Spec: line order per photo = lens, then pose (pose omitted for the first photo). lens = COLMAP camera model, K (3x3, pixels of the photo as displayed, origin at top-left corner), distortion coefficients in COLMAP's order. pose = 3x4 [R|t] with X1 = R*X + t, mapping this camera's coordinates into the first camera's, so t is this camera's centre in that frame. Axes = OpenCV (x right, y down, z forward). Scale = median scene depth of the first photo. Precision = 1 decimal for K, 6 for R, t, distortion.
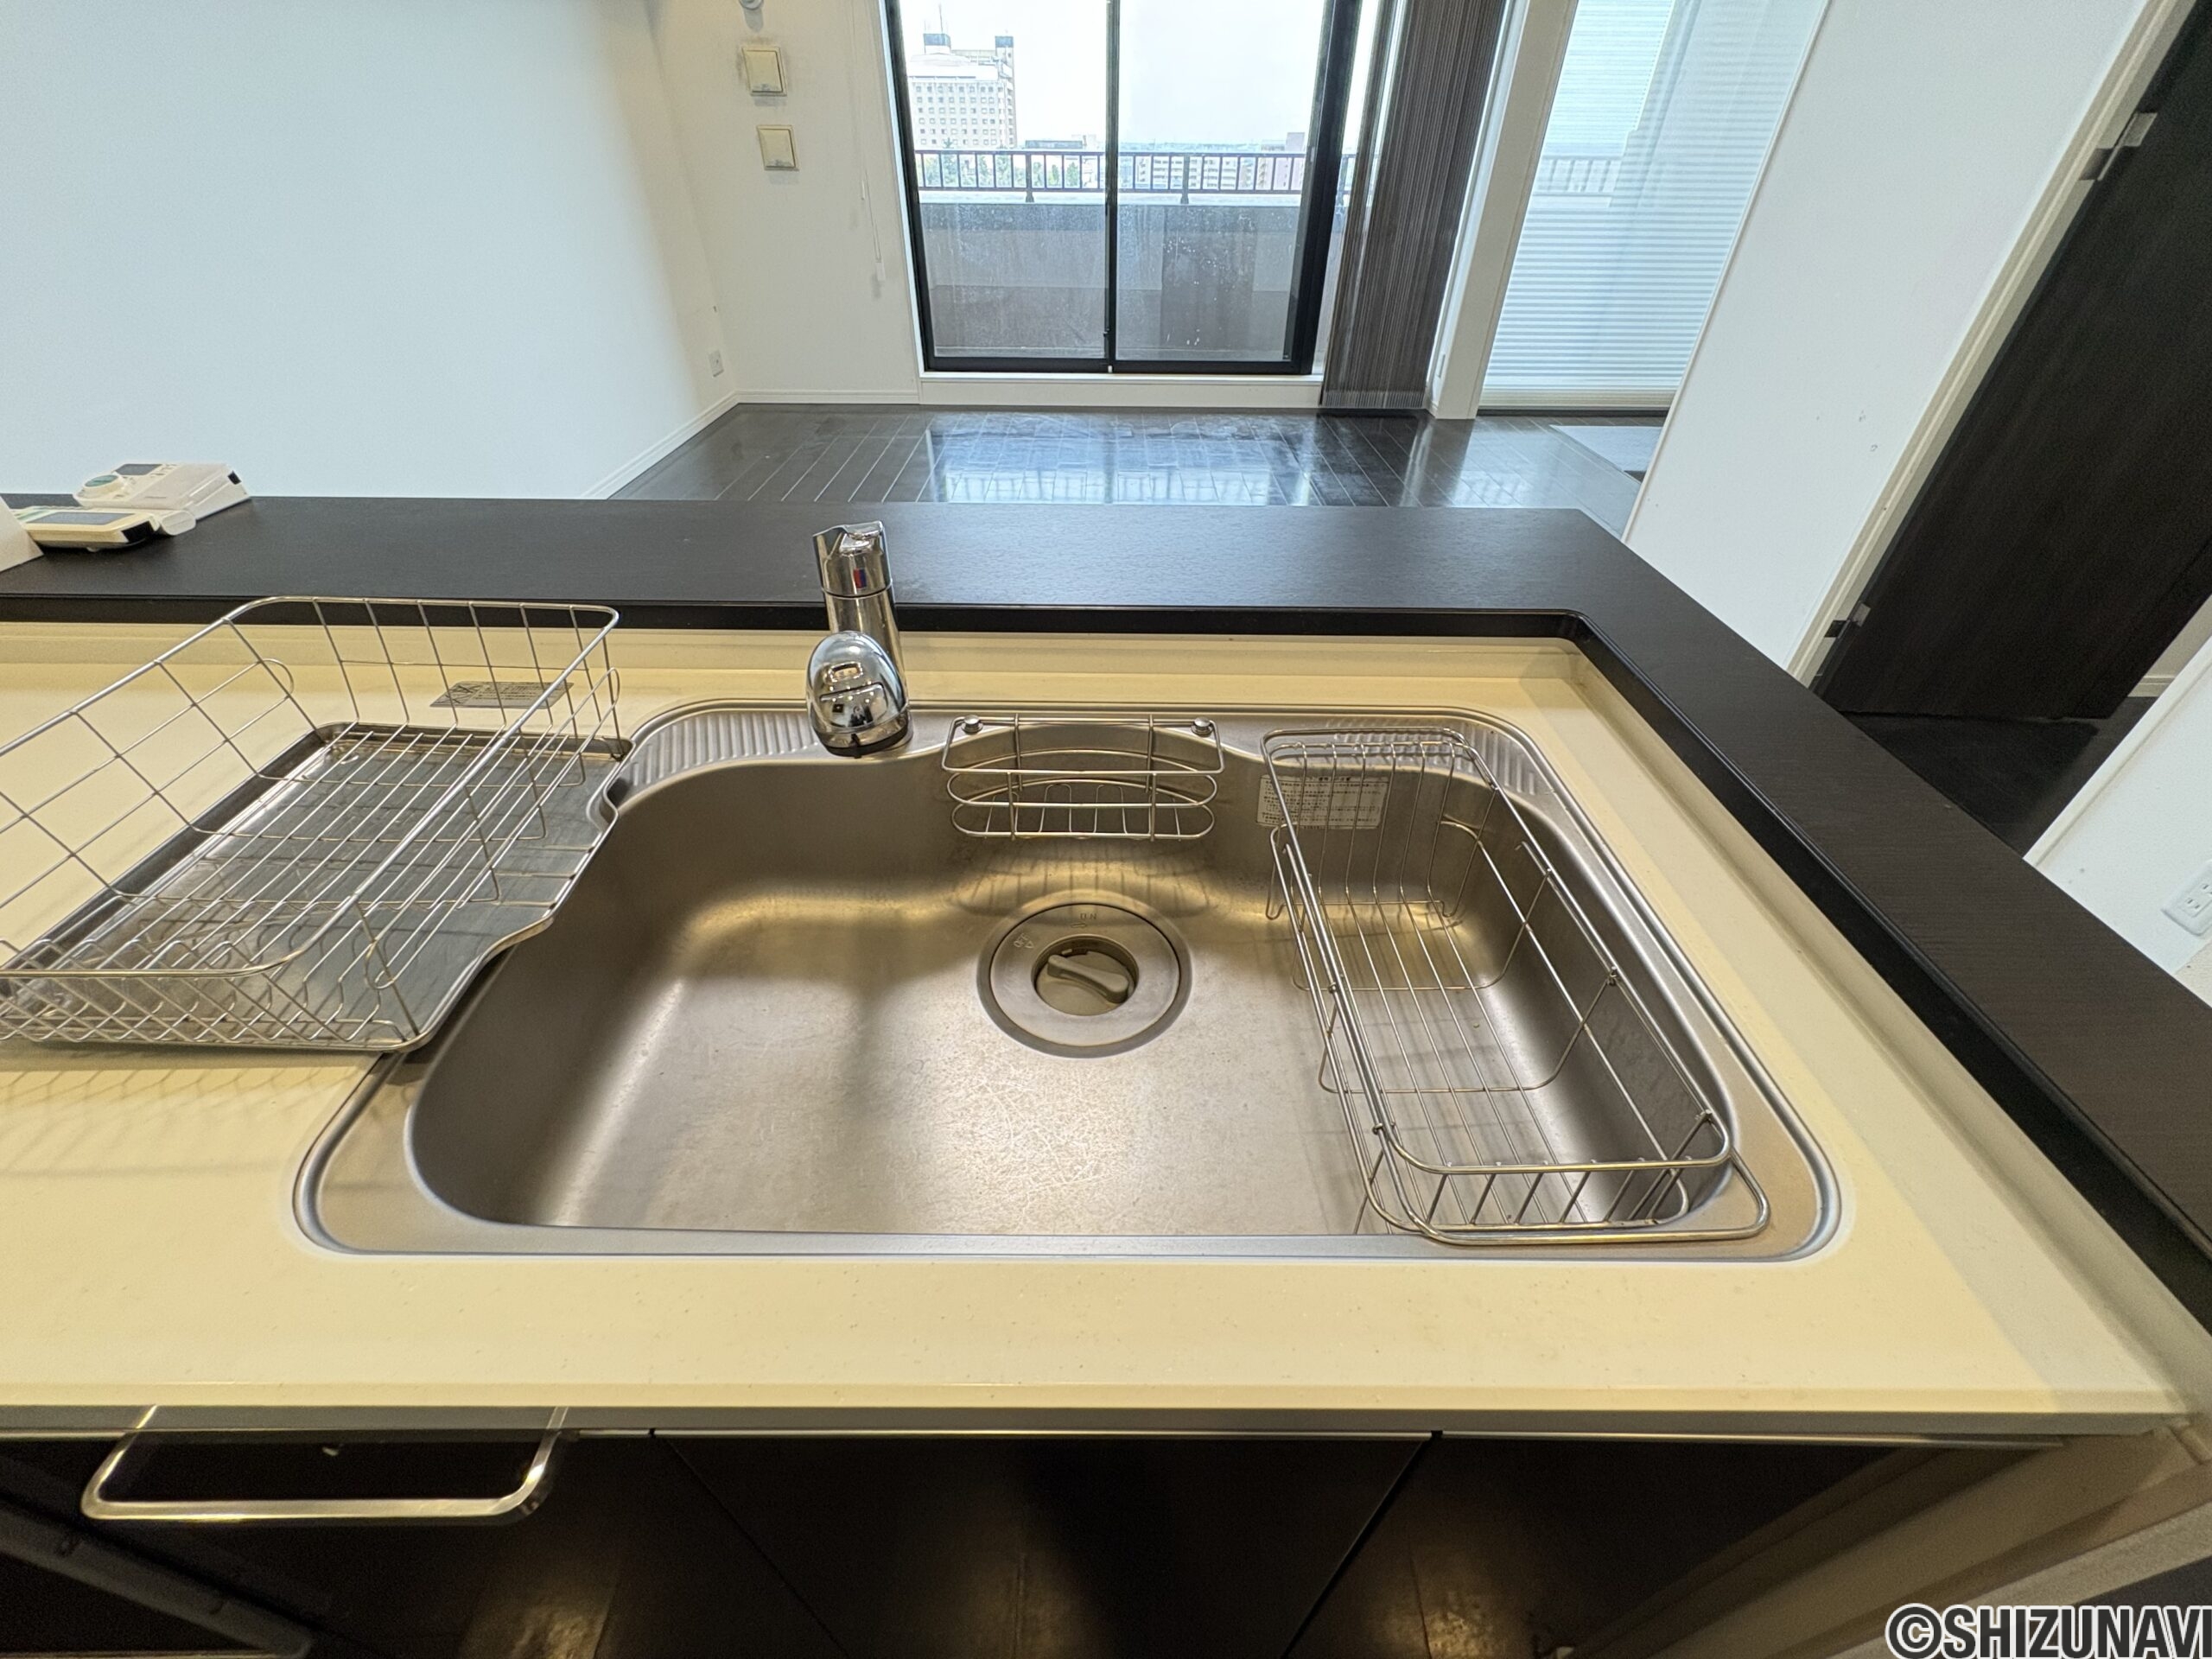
lens RADIAL K [[881.9, 0, 1105.2], [0, 881.9, 825.8], [0, 0, 1]] dist [0.000633, -0.000206]
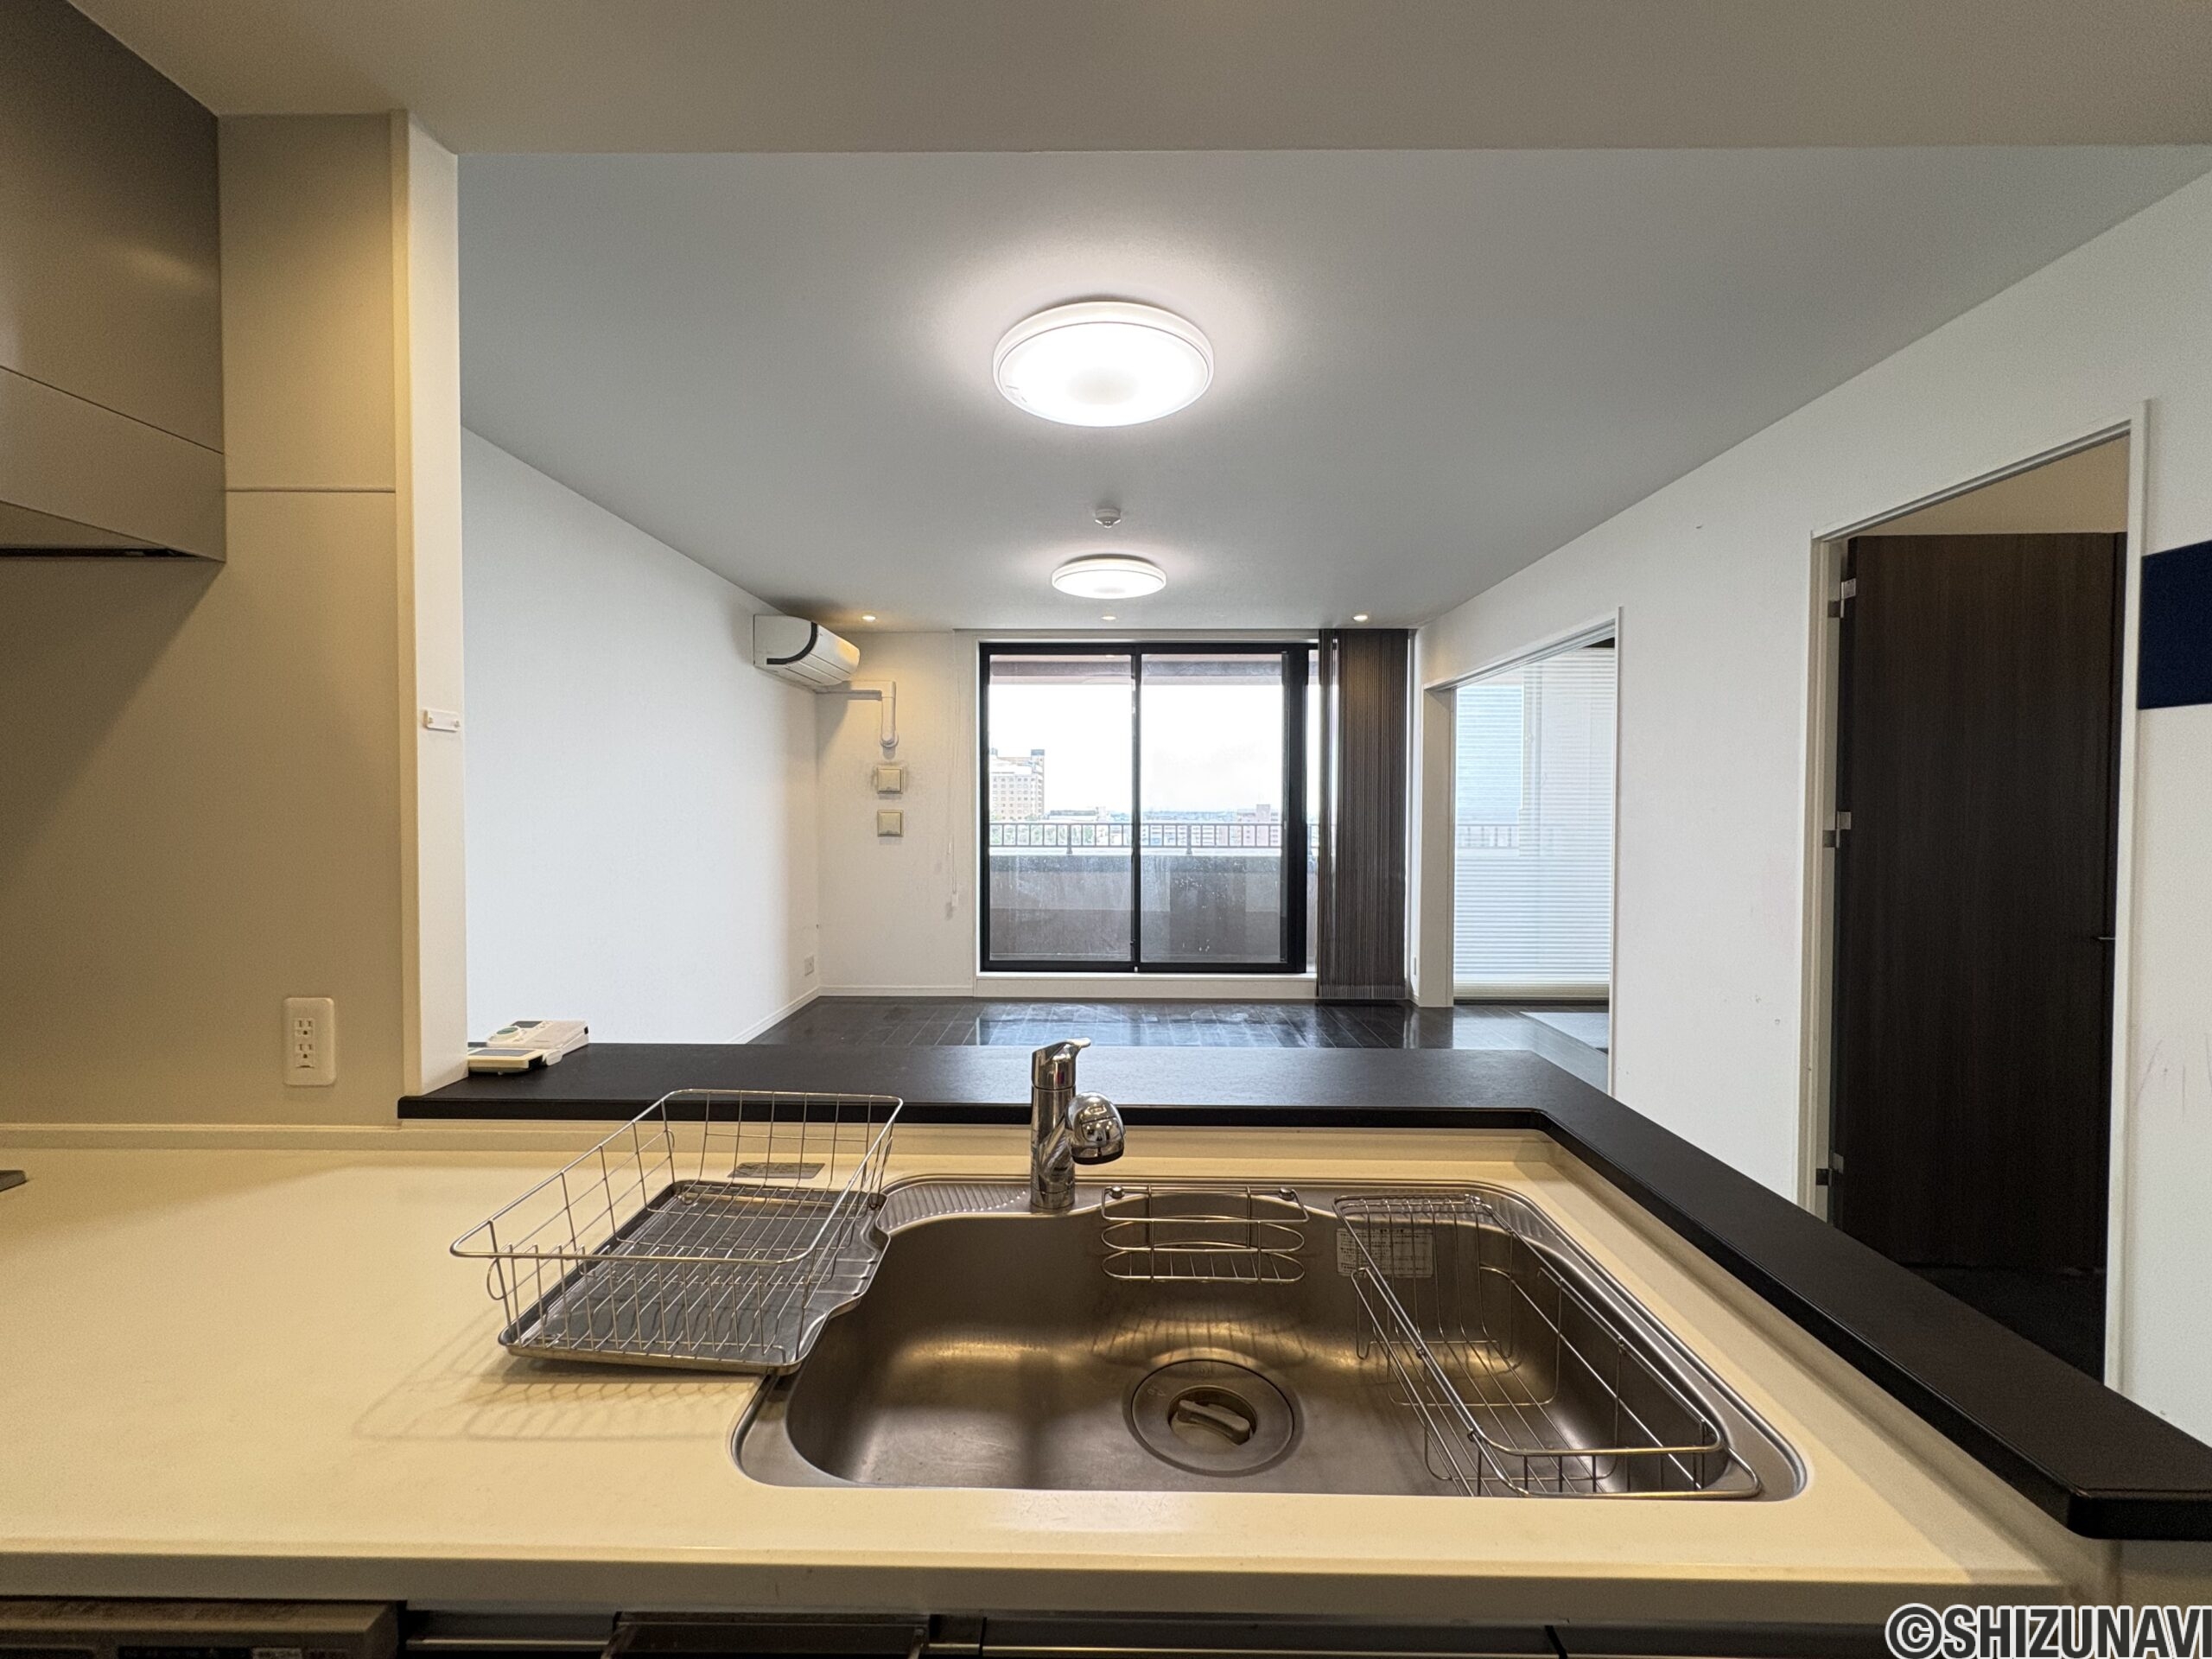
lens RADIAL K [[881.9, 0, 1105.2], [0, 881.9, 825.8], [0, 0, 1]] dist [0.000633, -0.000206]
pose [[0.999956, -0.003992, -0.008461, -0.140455], [-0.001873, 0.800688, -0.599078, 0.224049], [0.009166, 0.599068, 0.800646, -0.387833]]
